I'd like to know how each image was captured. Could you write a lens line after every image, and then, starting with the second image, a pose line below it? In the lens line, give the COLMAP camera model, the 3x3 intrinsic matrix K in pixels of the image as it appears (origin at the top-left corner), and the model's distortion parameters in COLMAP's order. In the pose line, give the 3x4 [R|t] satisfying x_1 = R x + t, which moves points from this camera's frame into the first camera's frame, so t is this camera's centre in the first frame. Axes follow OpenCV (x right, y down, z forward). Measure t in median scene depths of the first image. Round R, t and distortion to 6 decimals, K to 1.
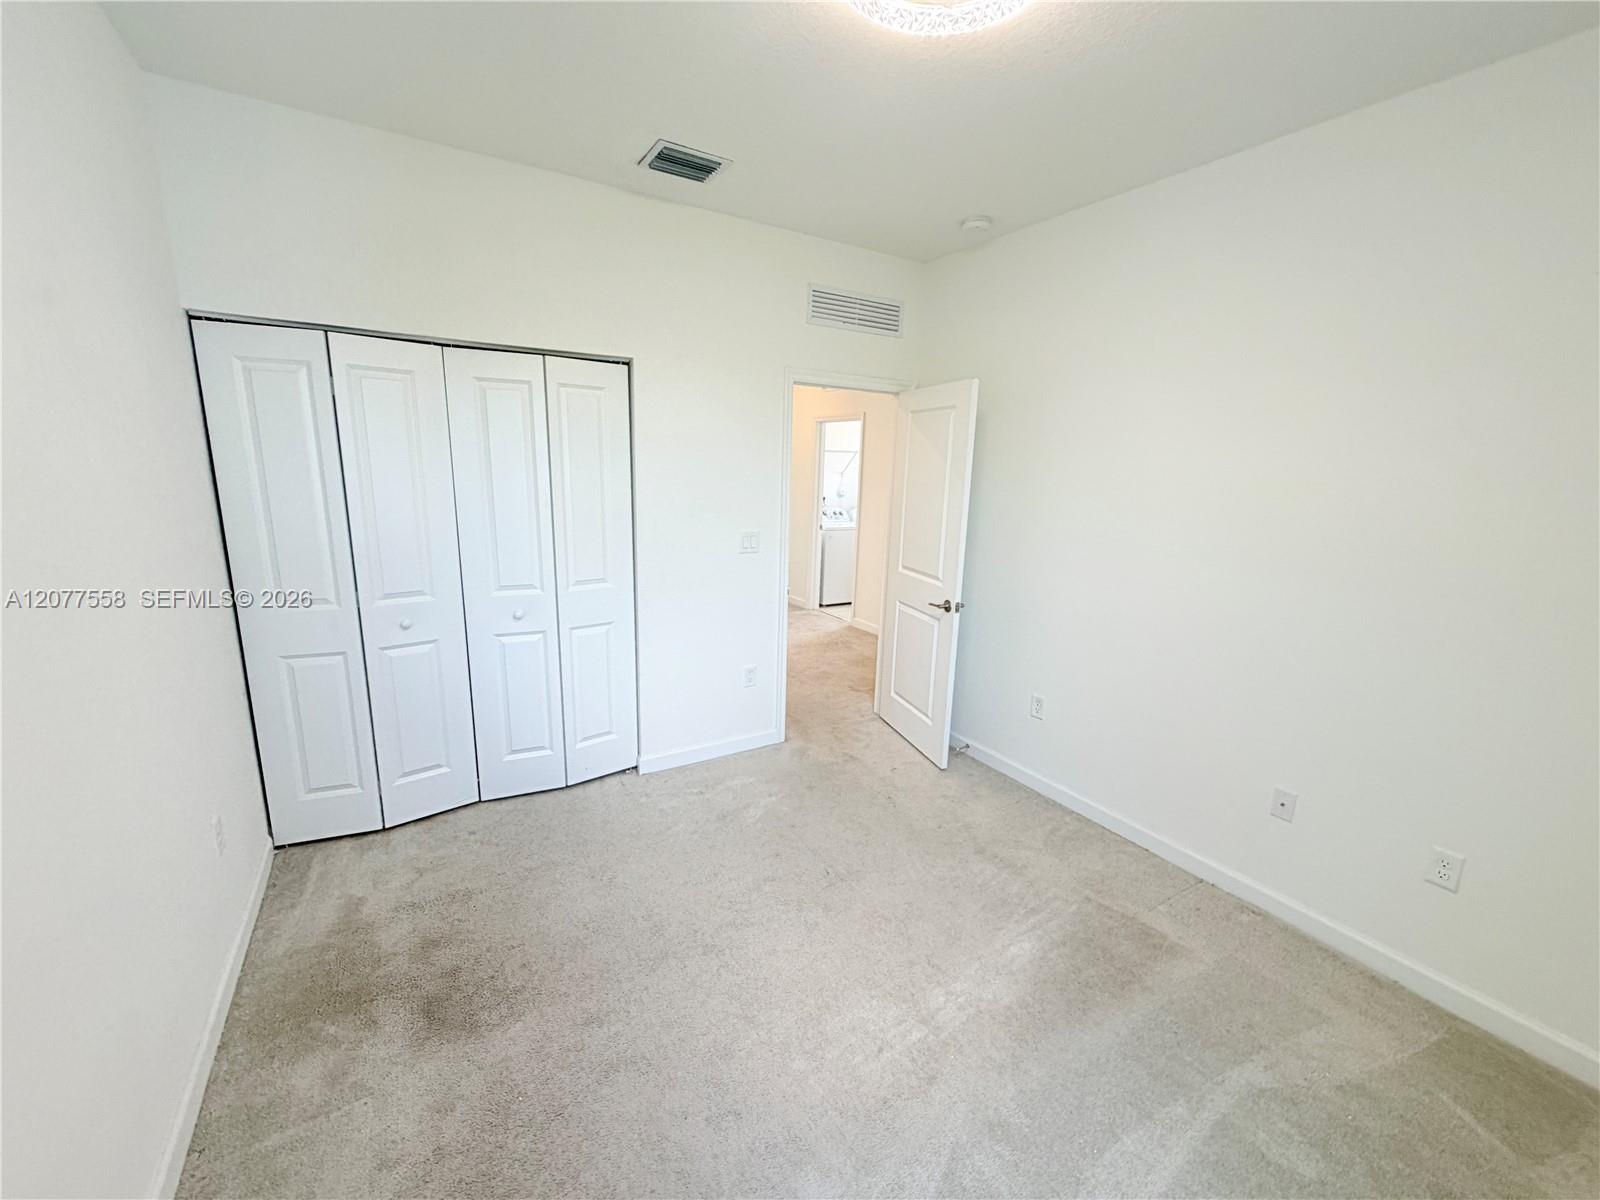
lens RADIAL K [[639.5, 0, 807.7], [0, 639.5, 594.3], [0, 0, 1]] dist [0.000256, -0.000139]
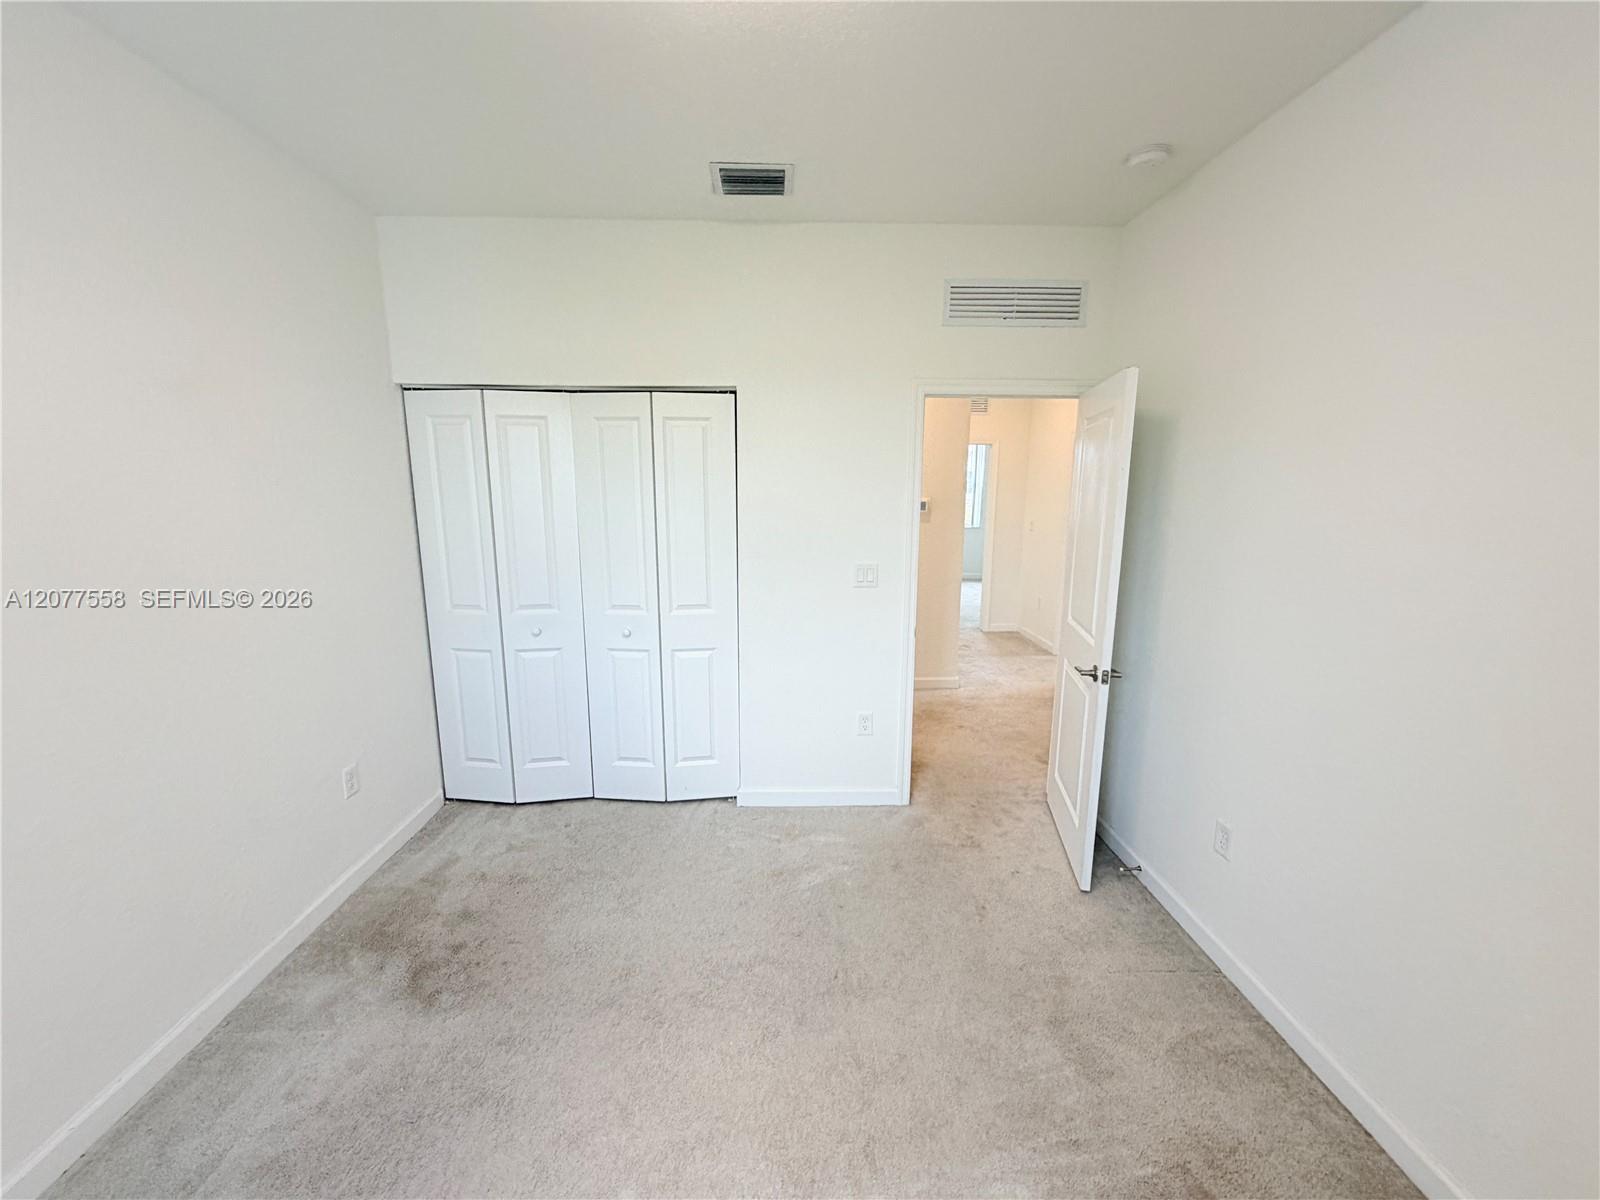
lens RADIAL K [[639.5, 0, 839.1], [0, 639.5, 596.5], [0, 0, 1]] dist [0.000256, -0.000139]
pose [[0.862969, 0.062637, -0.501359, 0.381548], [-0.082570, 0.996429, -0.017636, -0.037760], [0.498464, 0.056617, 0.865059, 0.233008]]
